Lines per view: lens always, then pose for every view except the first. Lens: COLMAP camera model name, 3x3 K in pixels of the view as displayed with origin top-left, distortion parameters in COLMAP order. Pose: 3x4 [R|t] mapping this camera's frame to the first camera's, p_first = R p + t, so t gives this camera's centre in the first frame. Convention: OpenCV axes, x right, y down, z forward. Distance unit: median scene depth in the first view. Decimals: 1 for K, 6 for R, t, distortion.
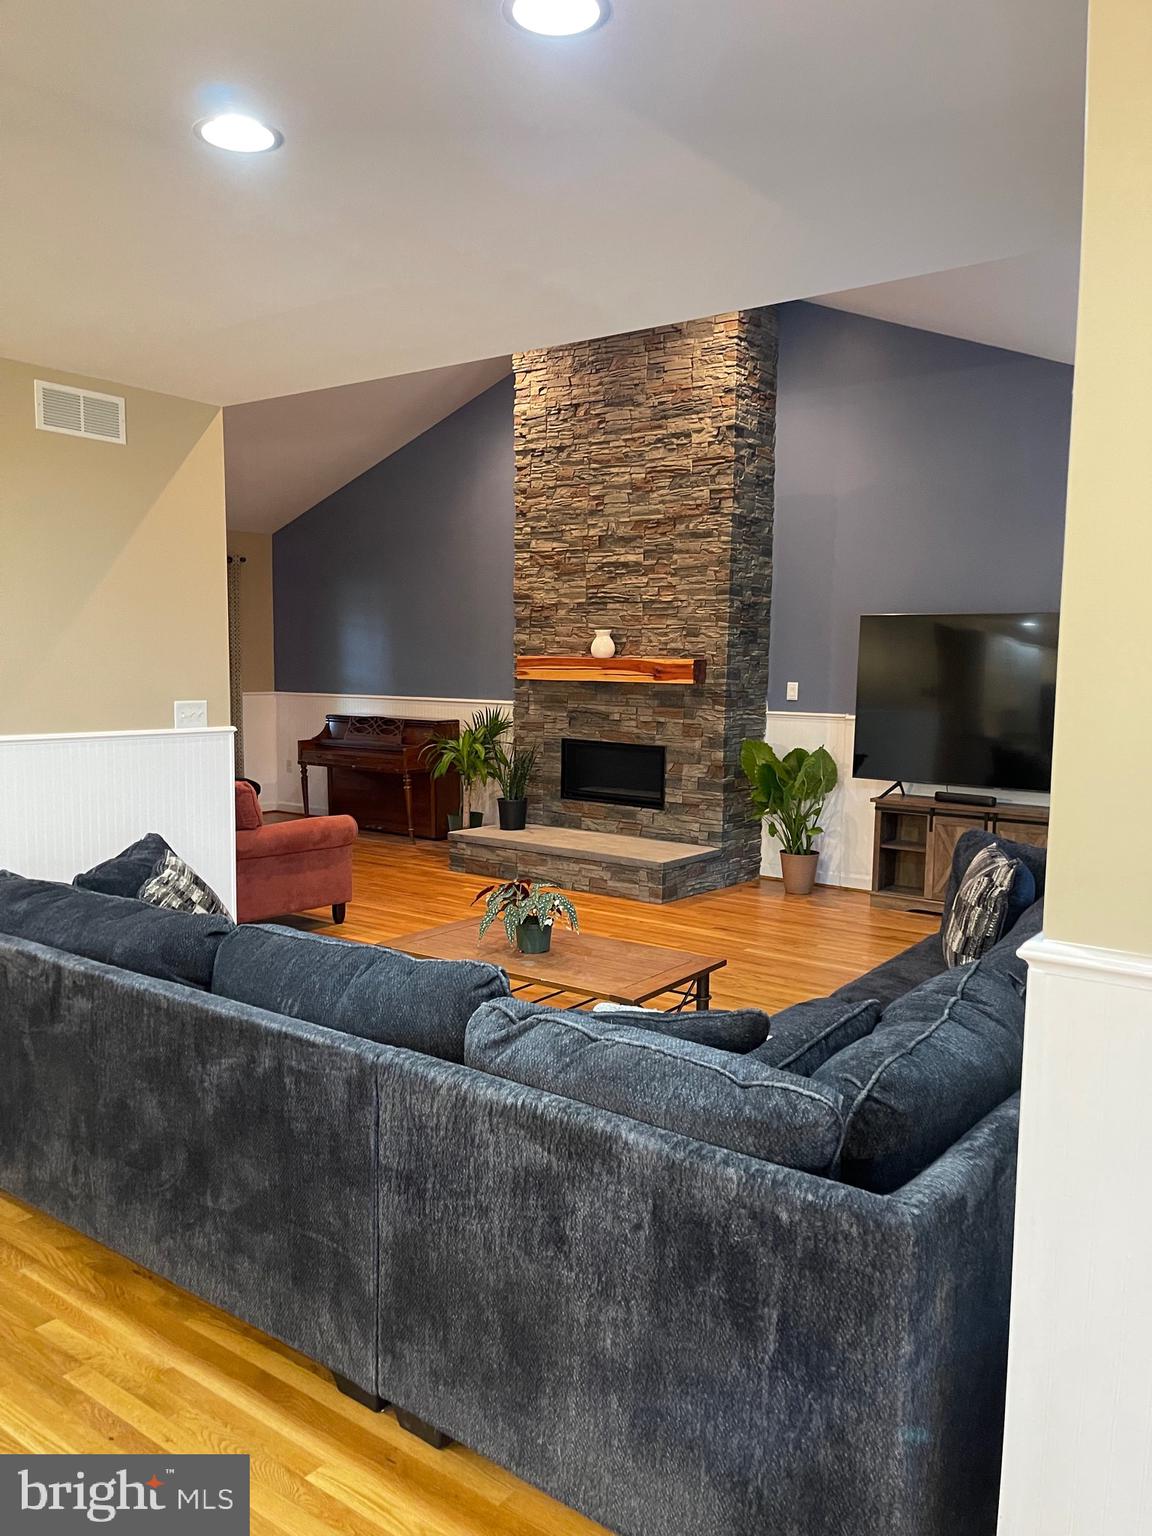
lens RADIAL K [[1123.8, 0, 577.4], [0, 1123.8, 784.9], [0, 0, 1]] dist [0.085953, -0.002765]
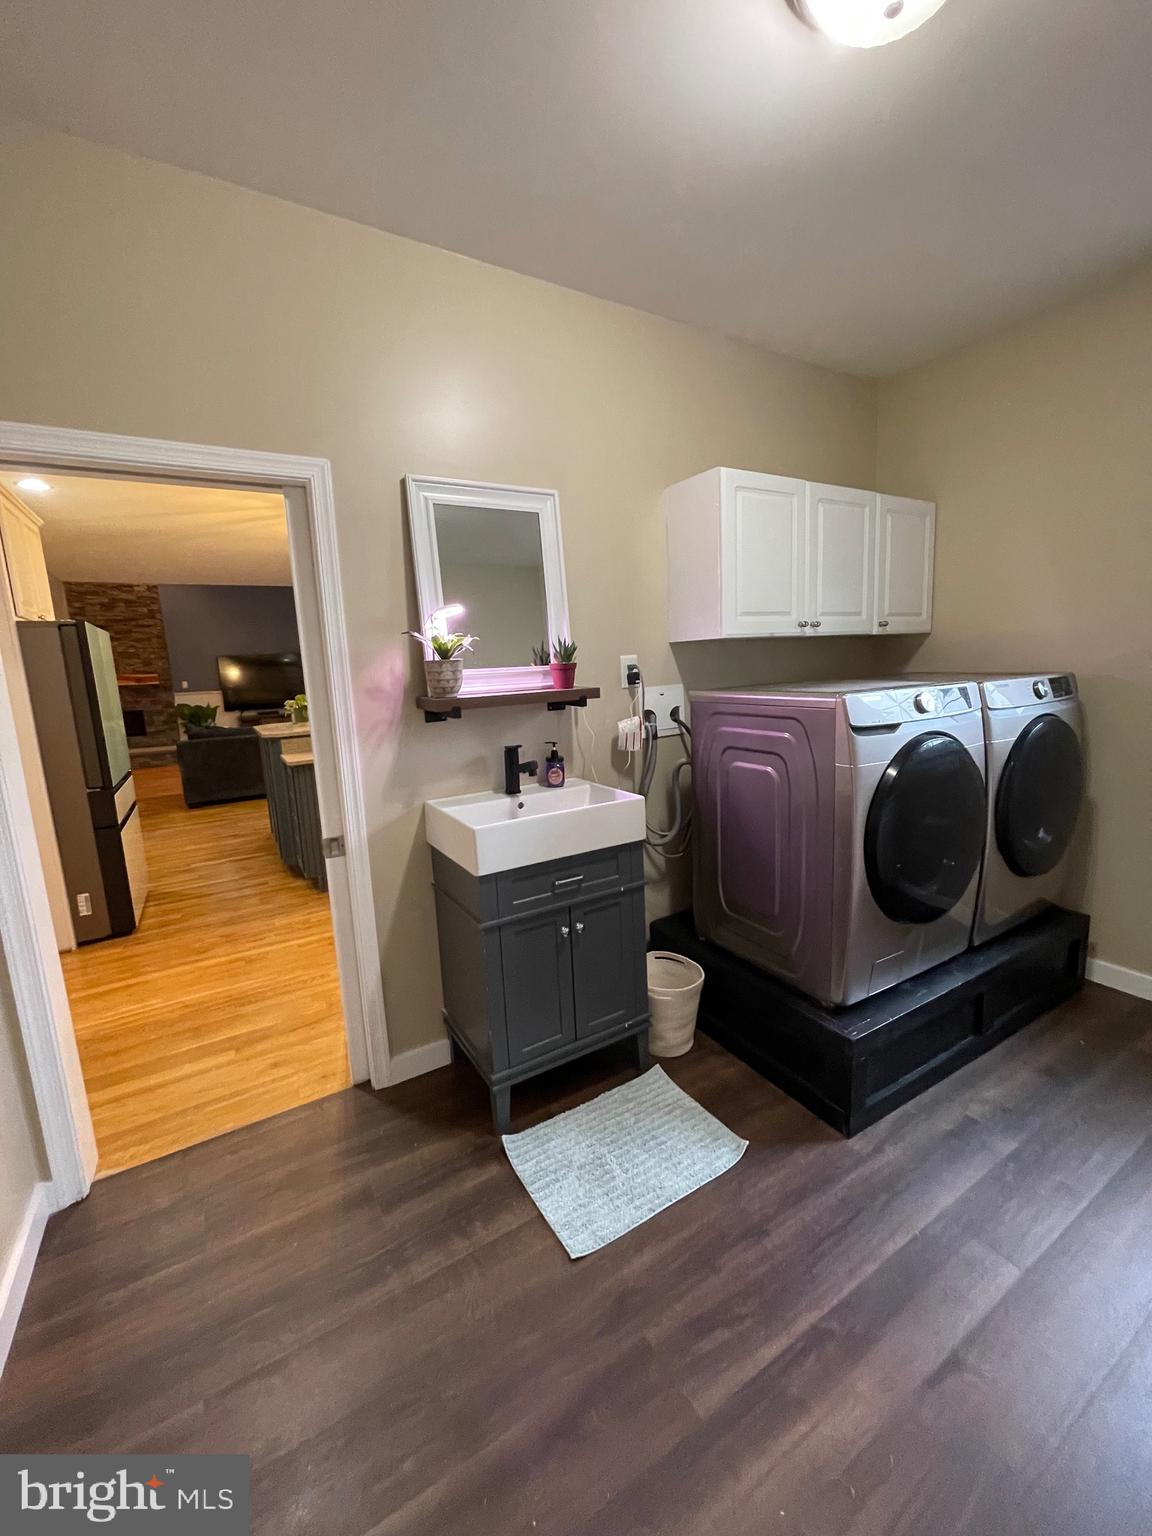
lens RADIAL K [[622.4, 0, 576.3], [0, 622.4, 762.4], [0, 0, 1]] dist [-0.004800, 0.003227]
pose [[0.376837, -0.177747, 0.909065, -0.812655], [0.147330, 0.980424, 0.130627, 0.040518], [-0.914488, 0.084707, 0.395648, -0.408385]]
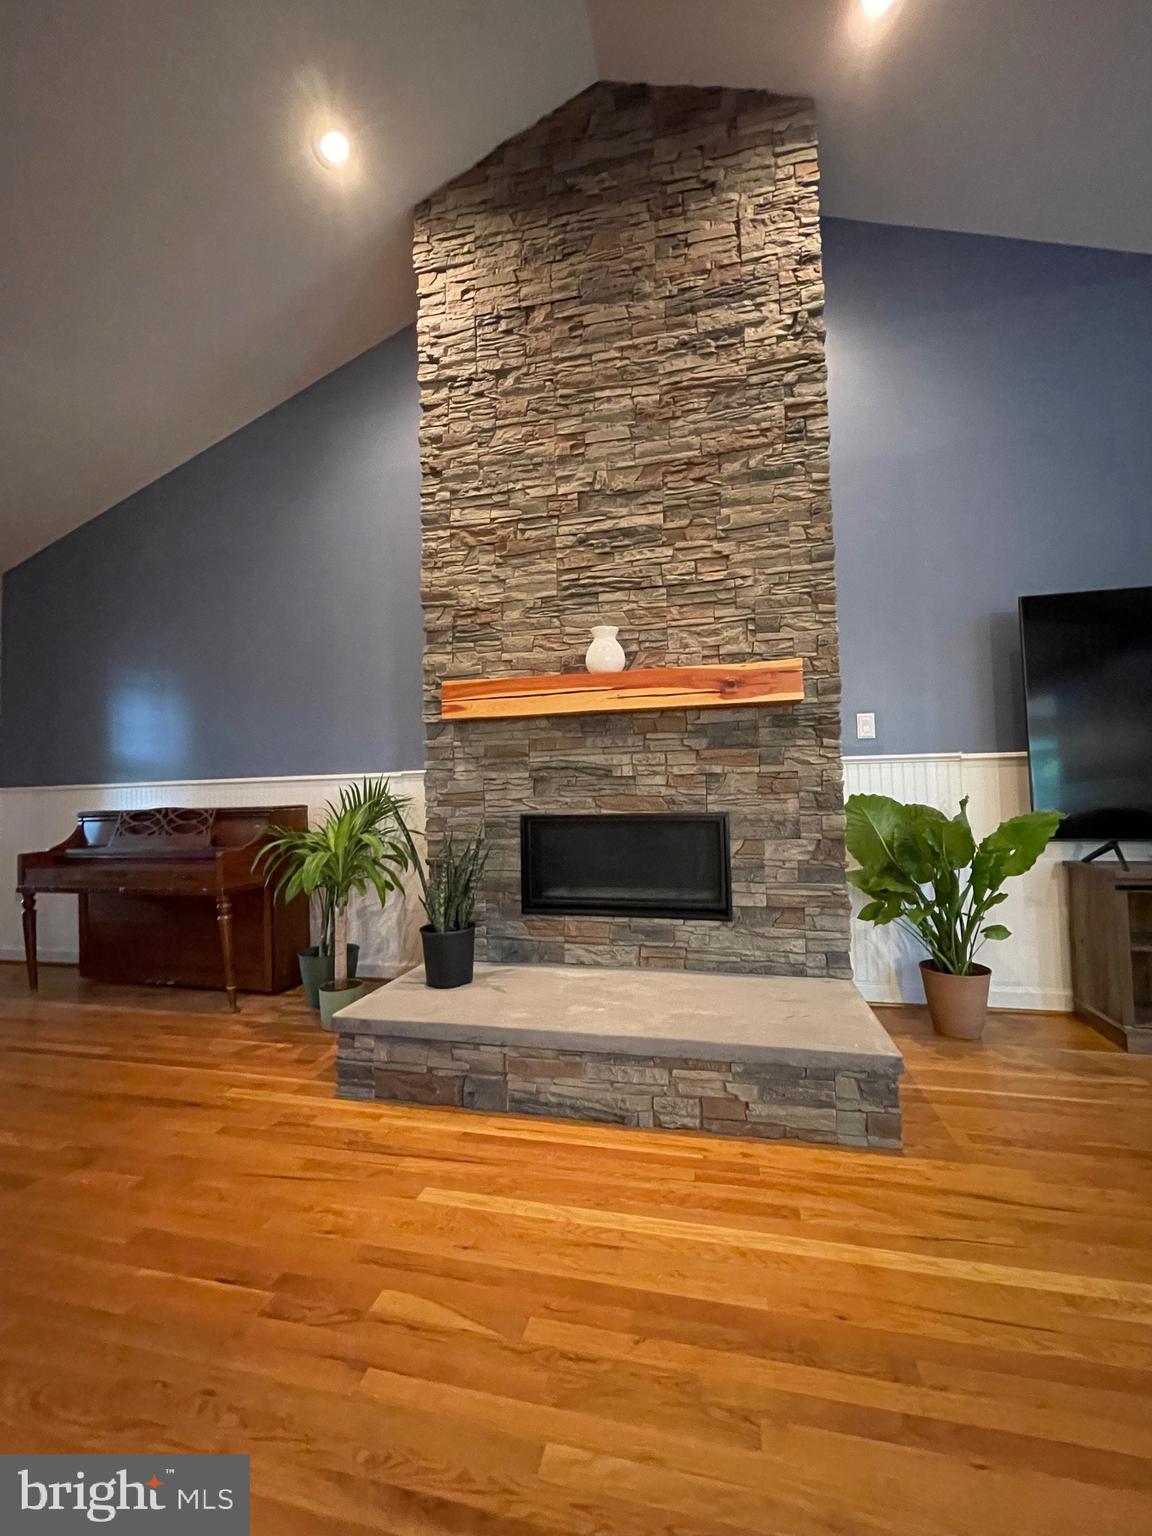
lens RADIAL K [[622.4, 0, 588.1], [0, 622.4, 766.6], [0, 0, 1]] dist [-0.004800, 0.003227]
pose [[0.916381, -0.019154, 0.399850, -0.119687], [0.080034, 0.987454, -0.136120, -0.018977], [-0.392226, 0.156739, 0.906417, 0.703475]]
